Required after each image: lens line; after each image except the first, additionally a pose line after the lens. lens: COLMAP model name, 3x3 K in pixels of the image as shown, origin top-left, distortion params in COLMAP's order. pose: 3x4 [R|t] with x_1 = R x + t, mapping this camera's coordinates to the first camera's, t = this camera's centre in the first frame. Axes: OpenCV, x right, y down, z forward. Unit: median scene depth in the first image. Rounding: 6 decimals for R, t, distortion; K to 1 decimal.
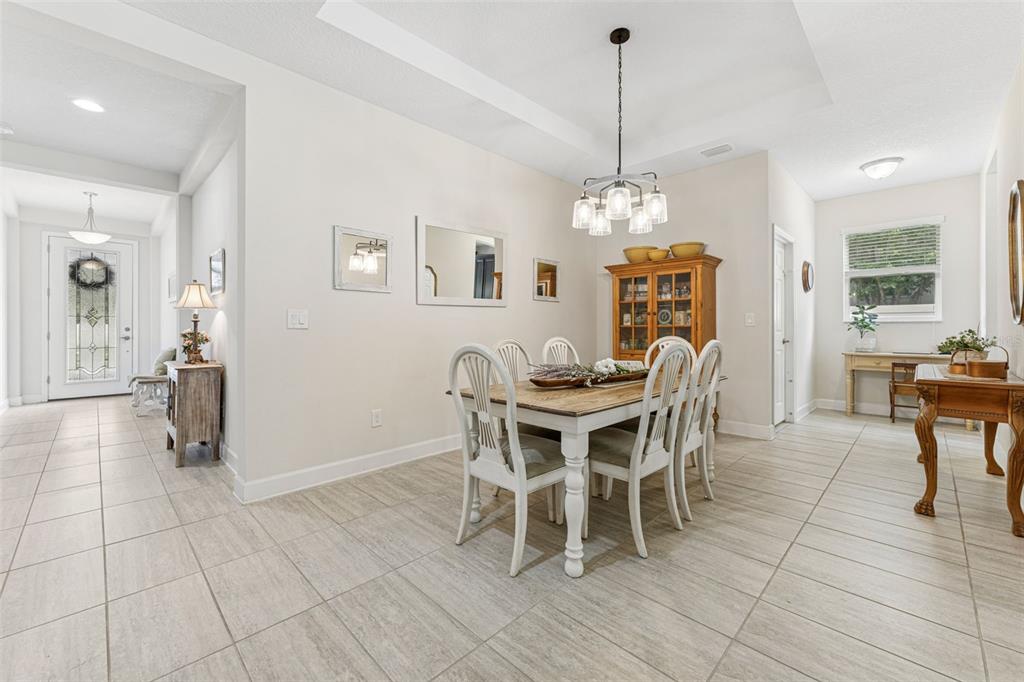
lens RADIAL K [[415.7, 0, 506.5], [0, 415.7, 331.4], [0, 0, 1]] dist [0.000780, 0.000261]
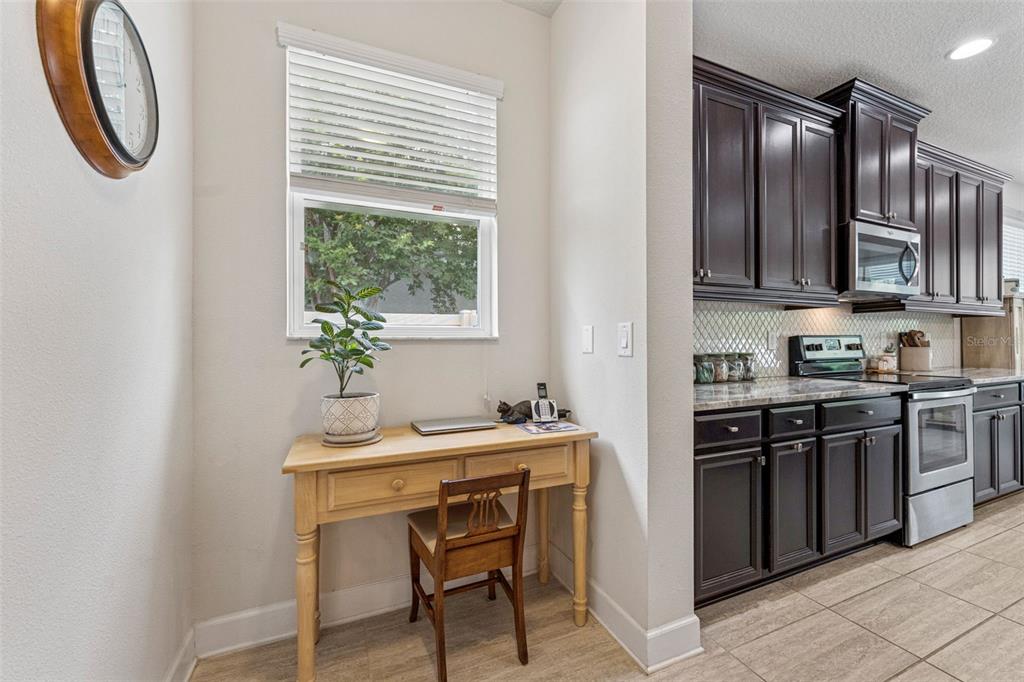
lens RADIAL K [[403.3, 0, 512.0], [0, 403.3, 341.0], [0, 0, 1]] dist [0.000408, 0.000010]
pose [[0.363893, -0.002299, 0.931438, 0.636357], [0.004544, 0.999989, 0.000693, -0.021156], [-0.931429, 0.003980, 0.363900, 0.788916]]
